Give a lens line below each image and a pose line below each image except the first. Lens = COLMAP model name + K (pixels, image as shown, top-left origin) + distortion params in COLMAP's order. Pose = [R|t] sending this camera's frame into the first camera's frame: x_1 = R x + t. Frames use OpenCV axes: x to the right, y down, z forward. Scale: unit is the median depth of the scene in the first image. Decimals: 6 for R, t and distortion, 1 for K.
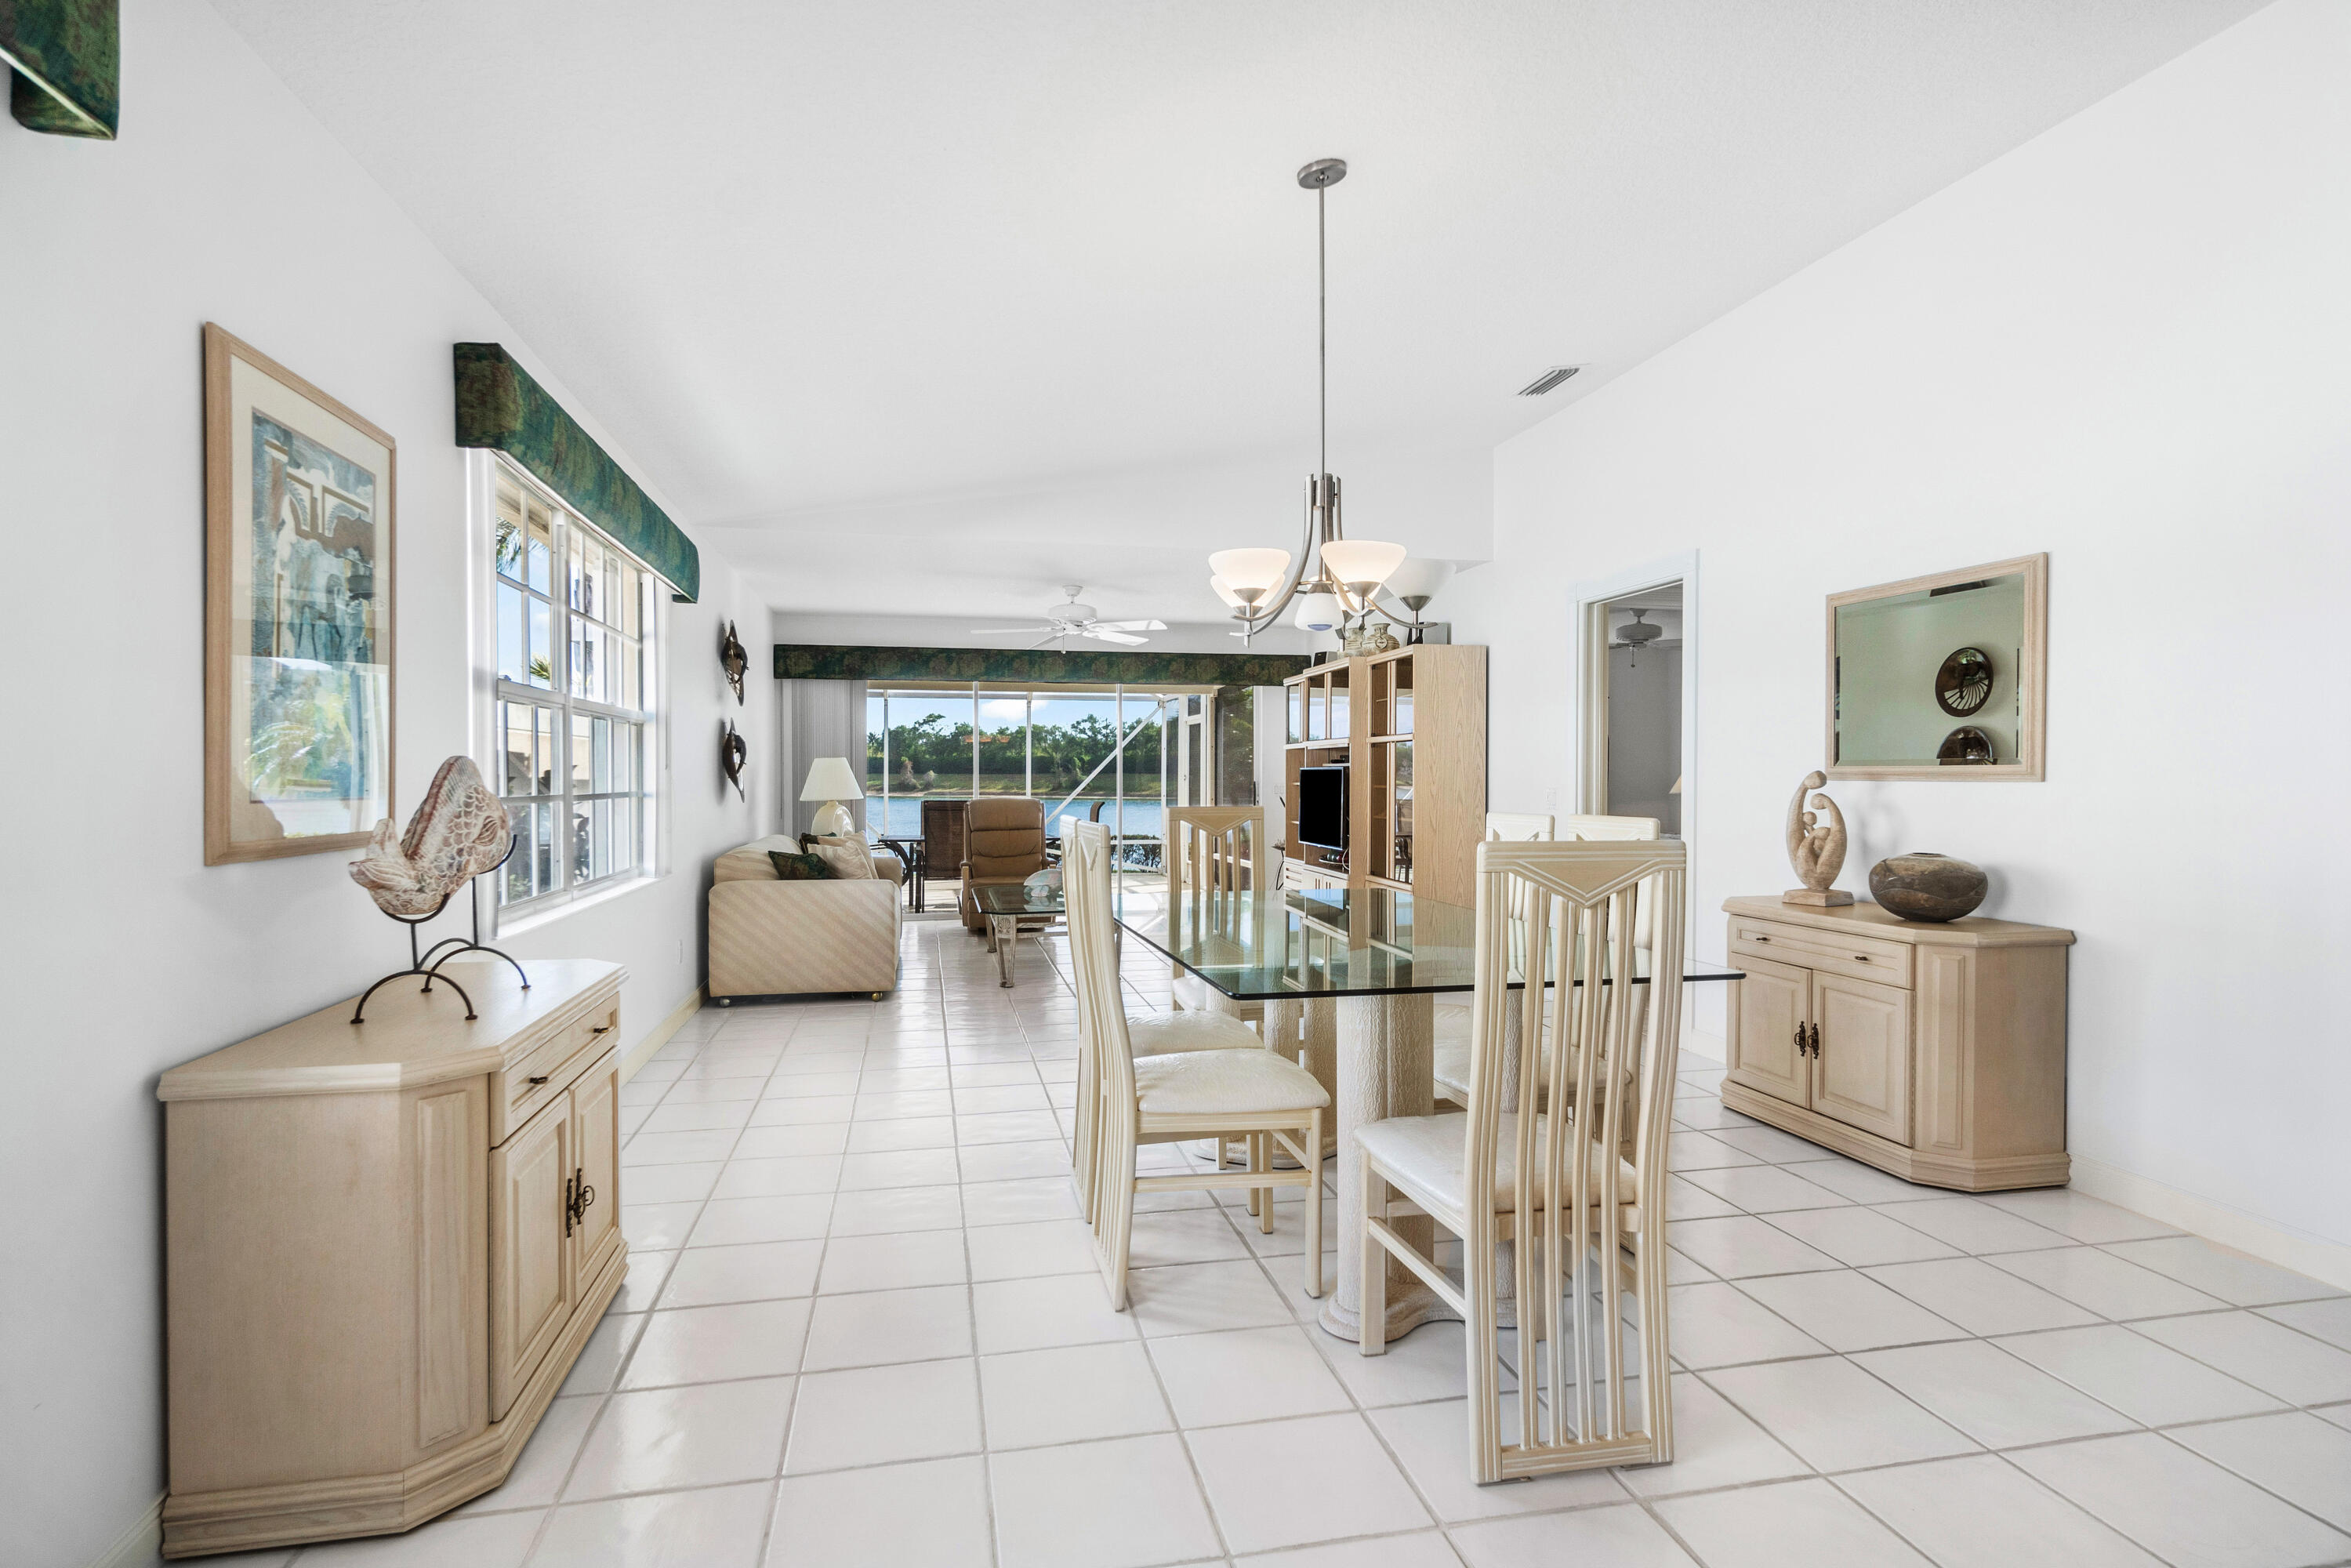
lens RADIAL K [[1143.9, 0, 1166.9], [0, 1143.9, 796.1], [0, 0, 1]] dist [0.010429, -0.000312]
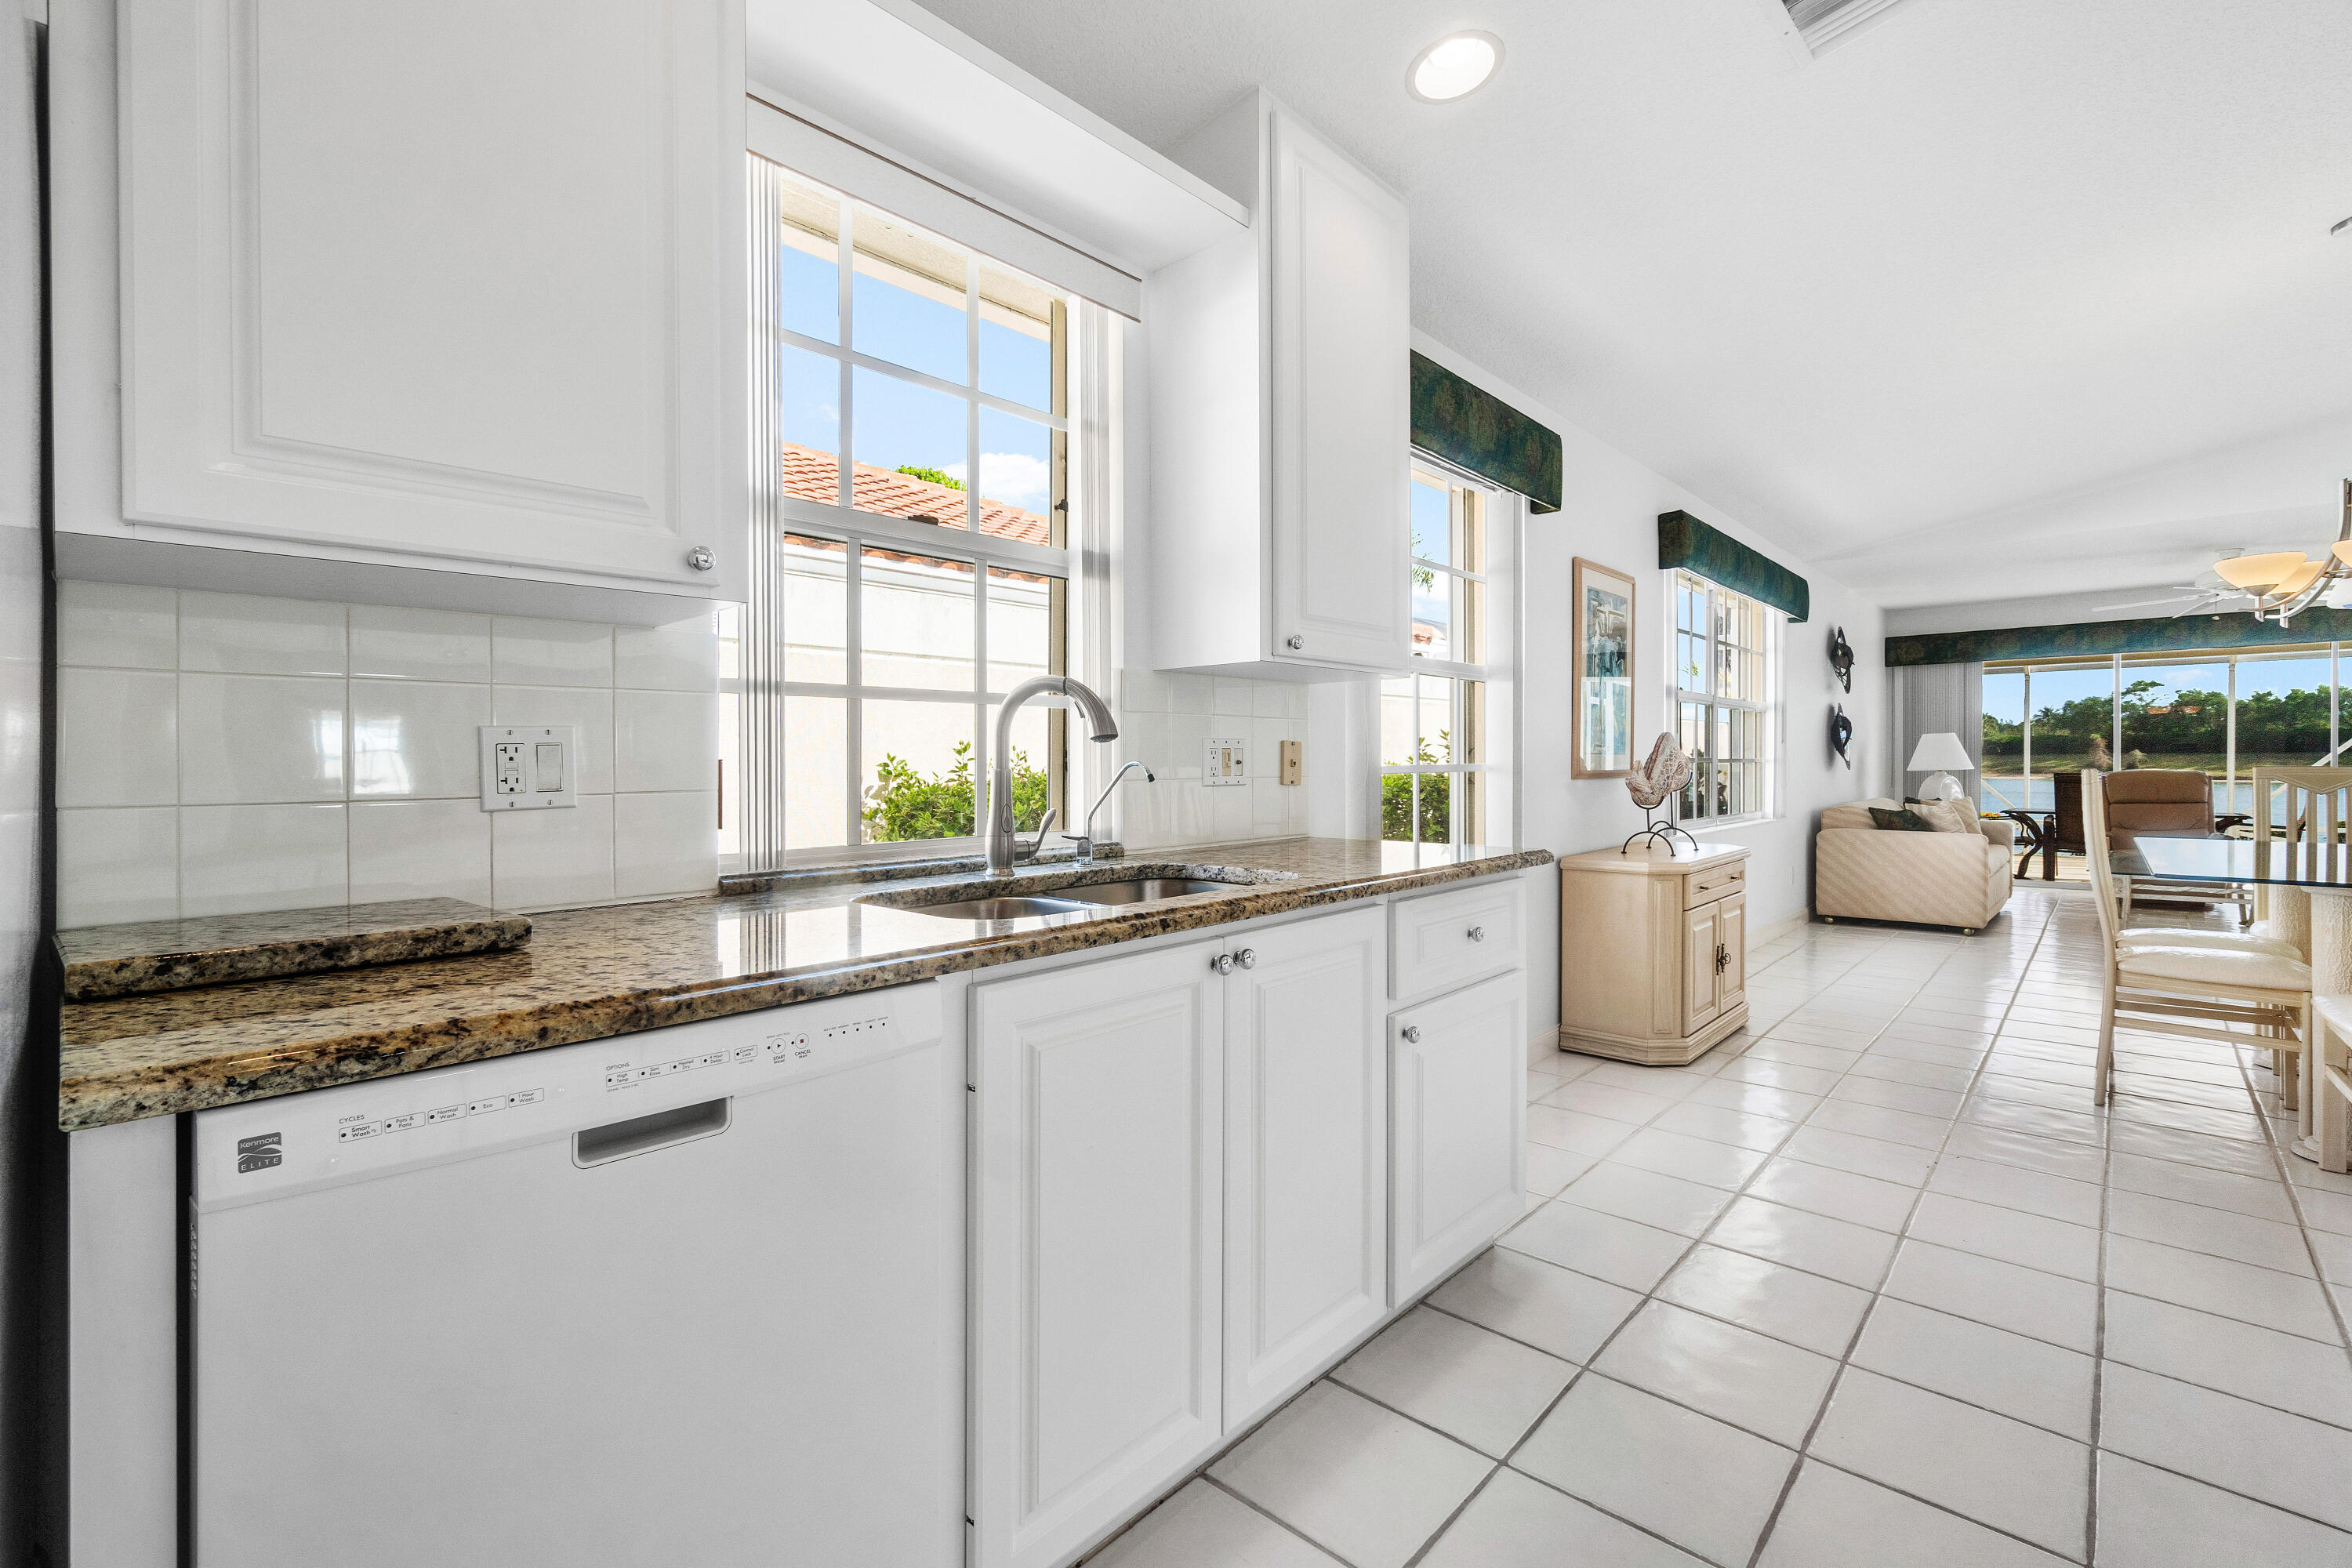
lens RADIAL K [[1050.4, 0, 1165.9], [0, 1050.4, 767.8], [0, 0, 1]] dist [-0.001554, 0.000053]
pose [[0.577933, 0.003329, -0.816078, 0.156810], [-0.010662, 0.999937, -0.003472, 0.017460], [0.816015, 0.010707, 0.577932, -0.319502]]
